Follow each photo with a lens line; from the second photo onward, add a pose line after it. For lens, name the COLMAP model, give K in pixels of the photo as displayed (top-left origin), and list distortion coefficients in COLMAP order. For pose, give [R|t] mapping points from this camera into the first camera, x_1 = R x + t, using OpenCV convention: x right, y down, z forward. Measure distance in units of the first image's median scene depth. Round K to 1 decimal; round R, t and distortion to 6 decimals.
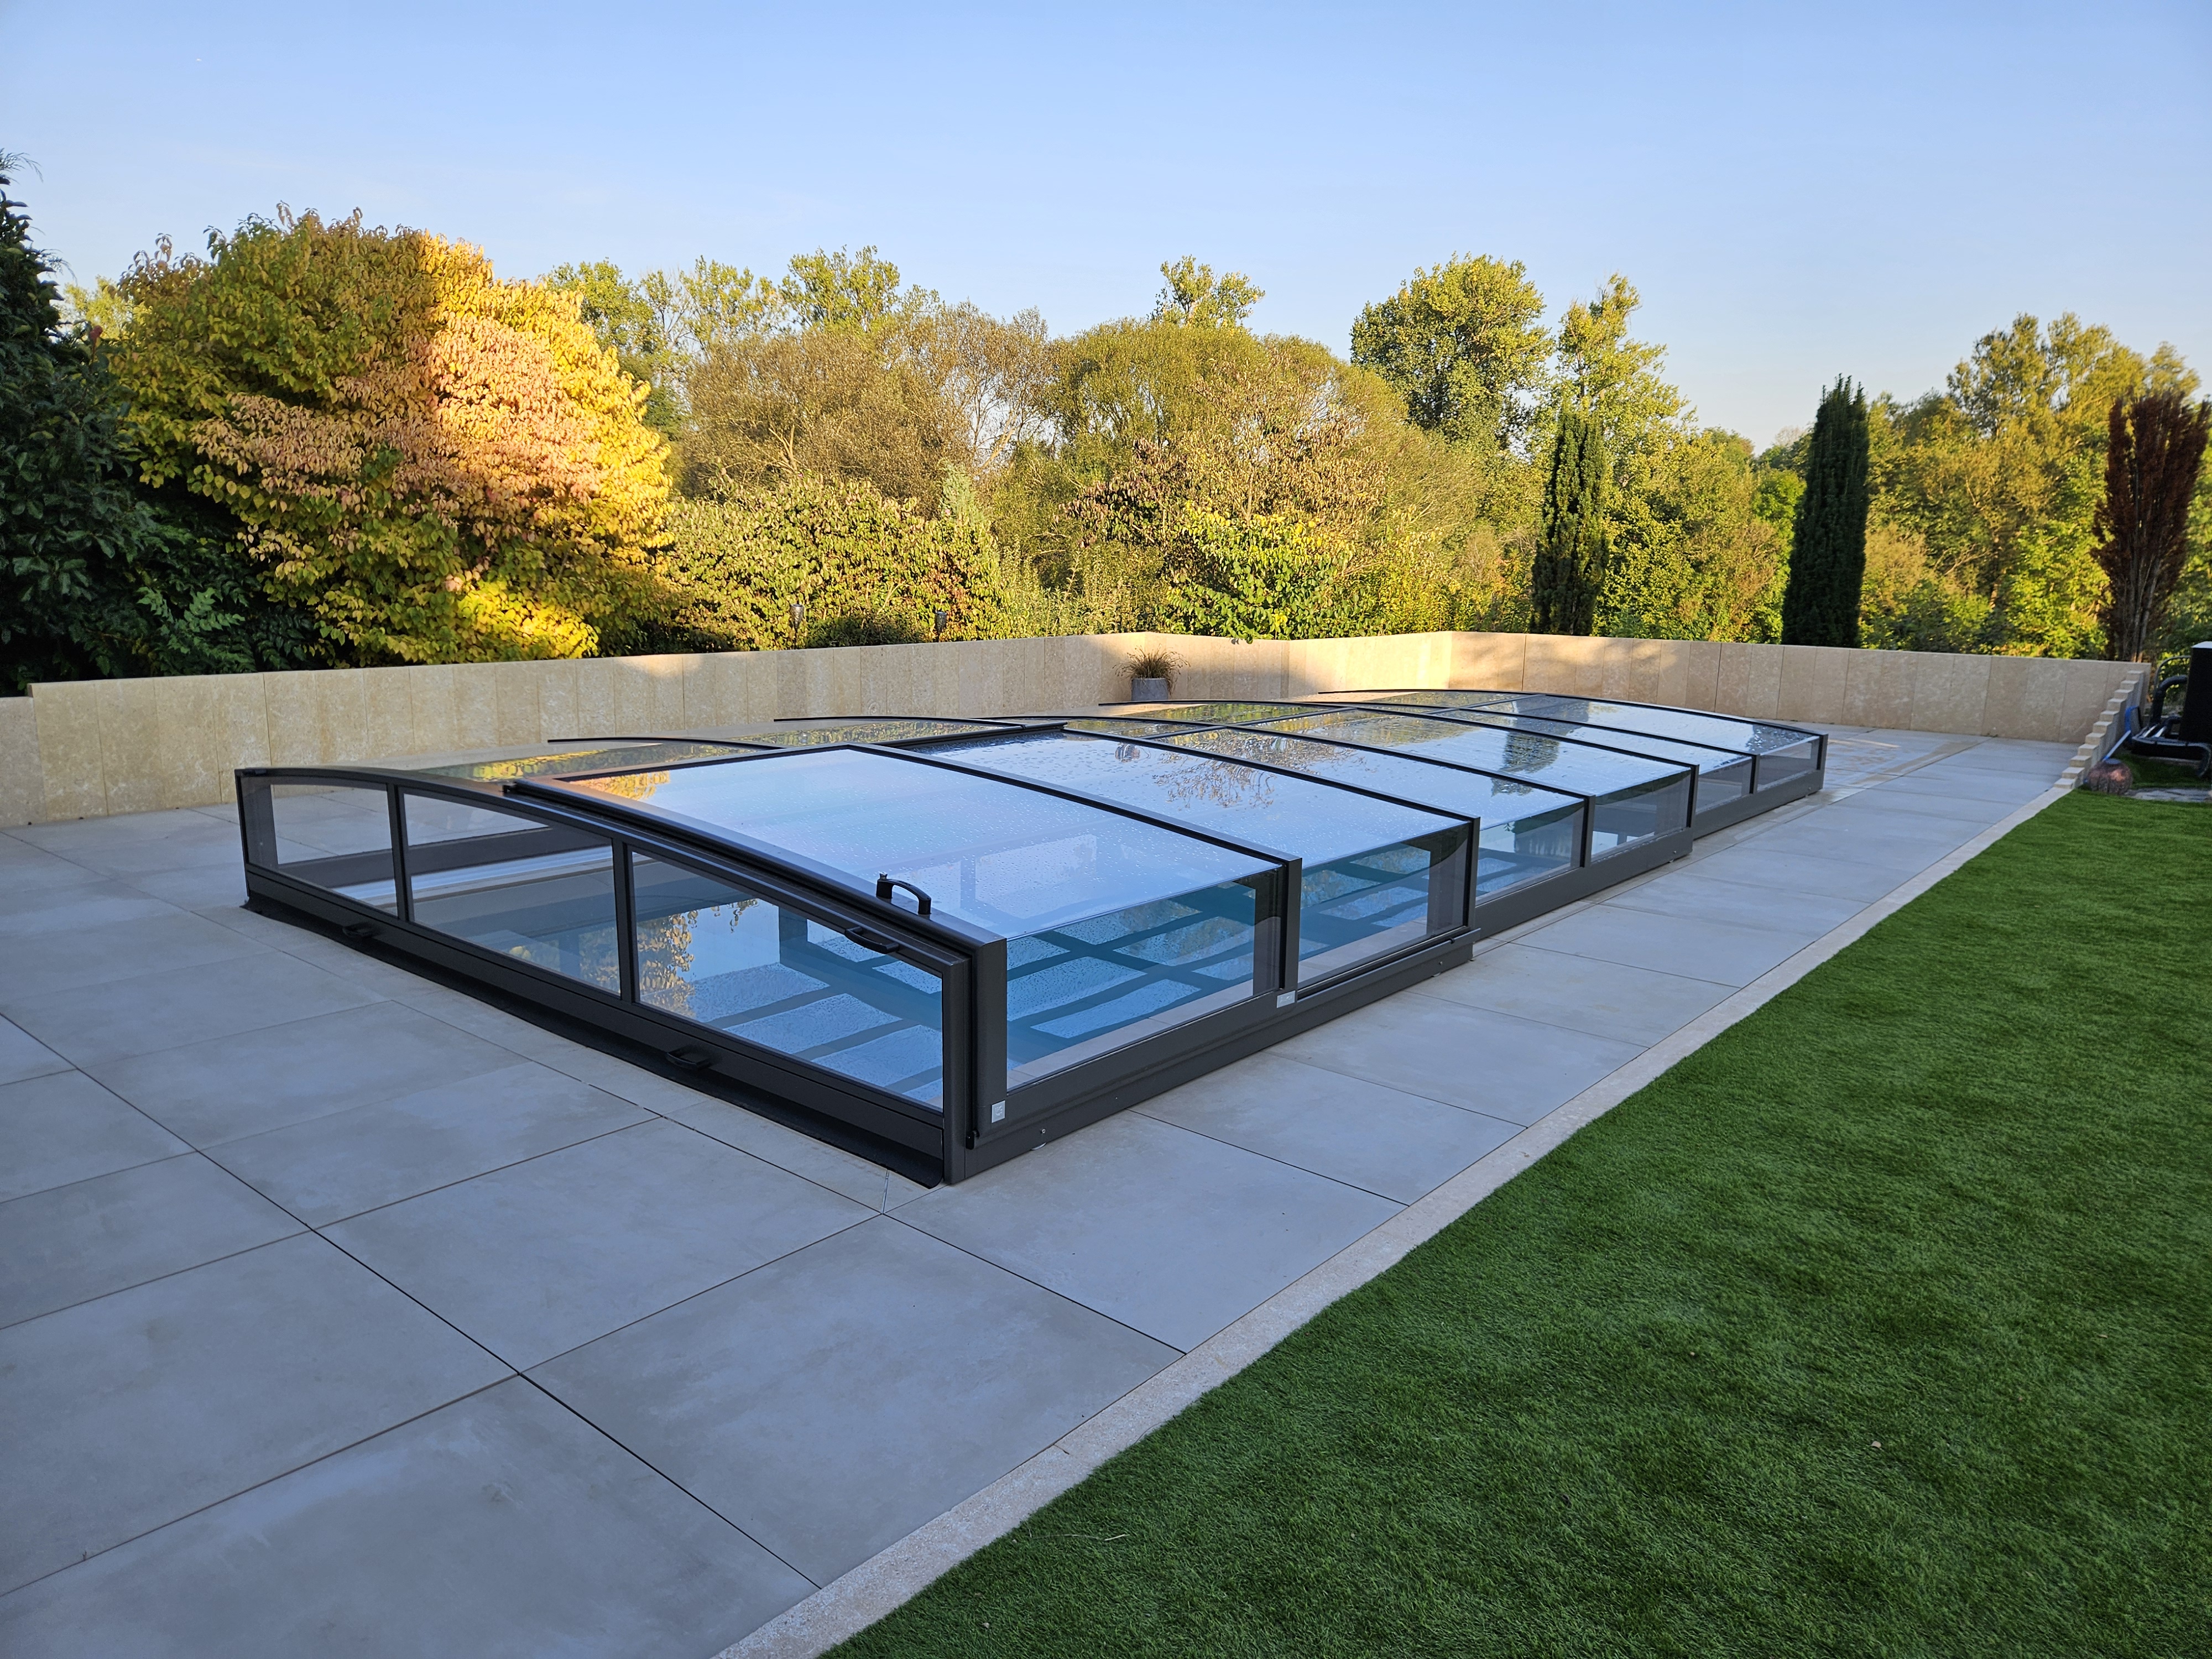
lens RADIAL K [[1471.3, 0, 1096.3], [0, 1471.3, 848.8], [0, 0, 1]] dist [0.077206, -0.063626]
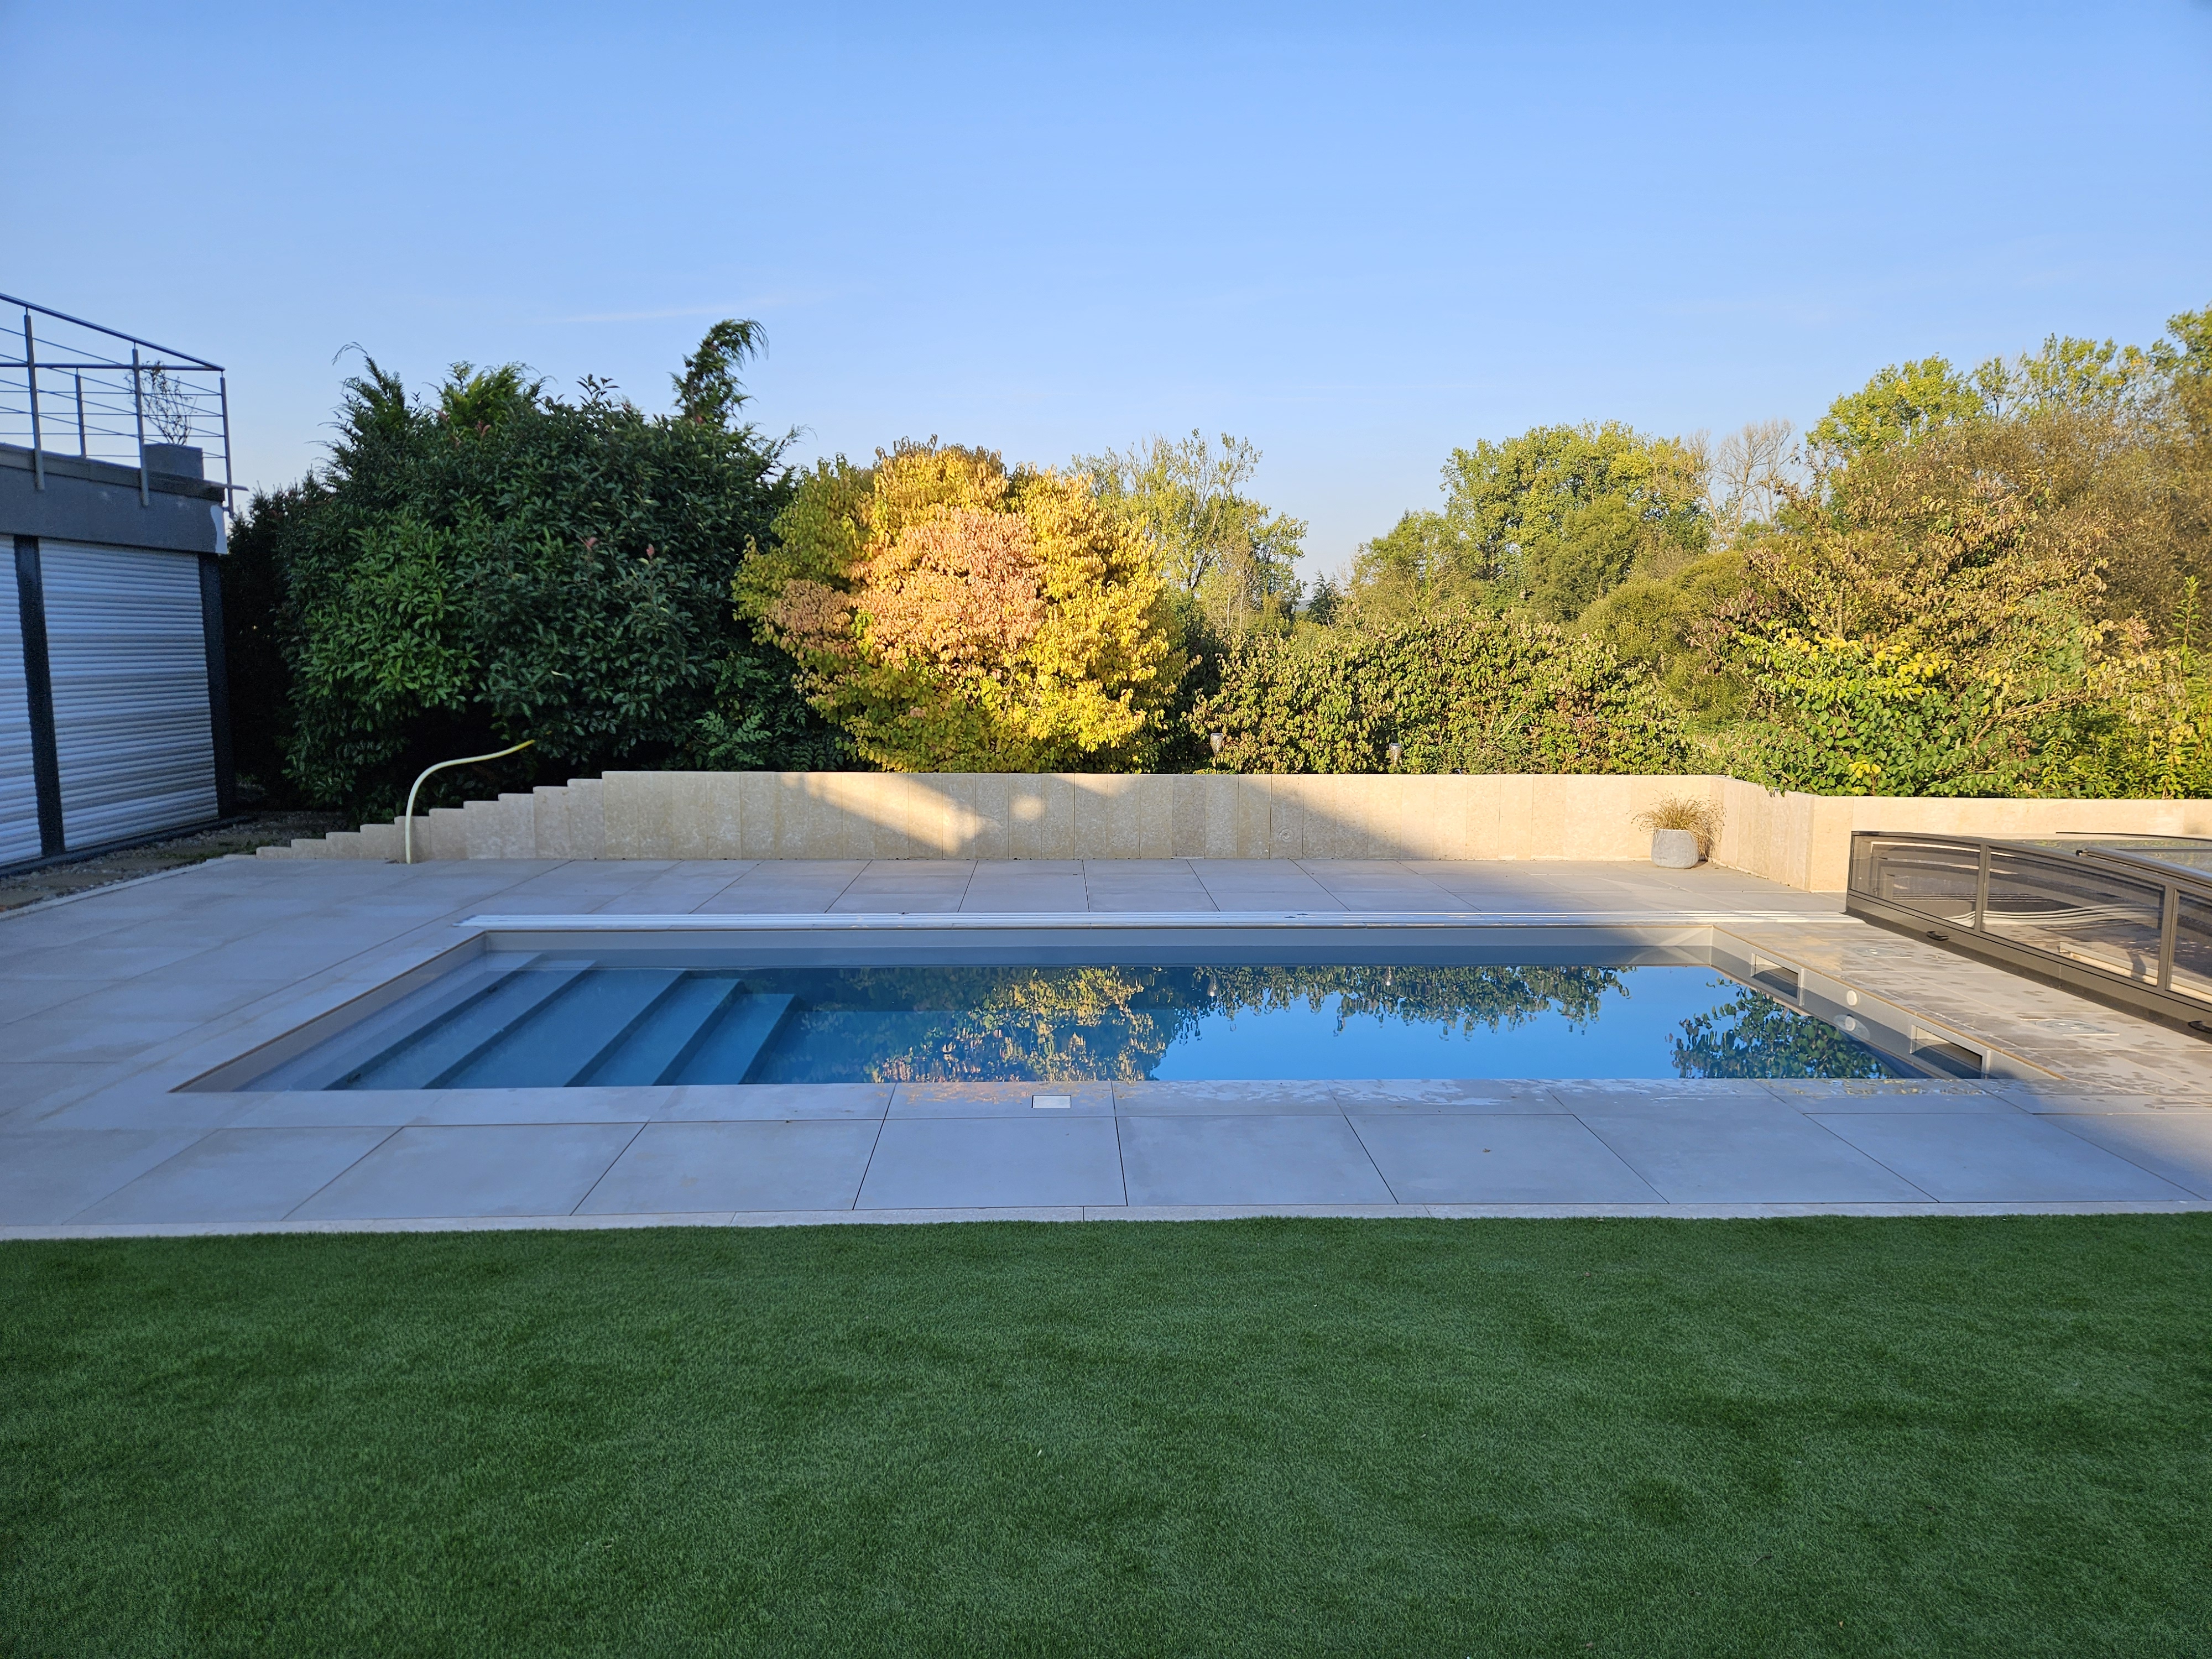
lens RADIAL K [[1471.3, 0, 1112.6], [0, 1471.3, 833.2], [0, 0, 1]] dist [0.077206, -0.063626]
pose [[0.679371, 0.084992, -0.728856, 0.437139], [-0.143647, 0.989456, -0.018513, -0.051009], [0.719598, 0.117275, 0.684416, 0.177495]]
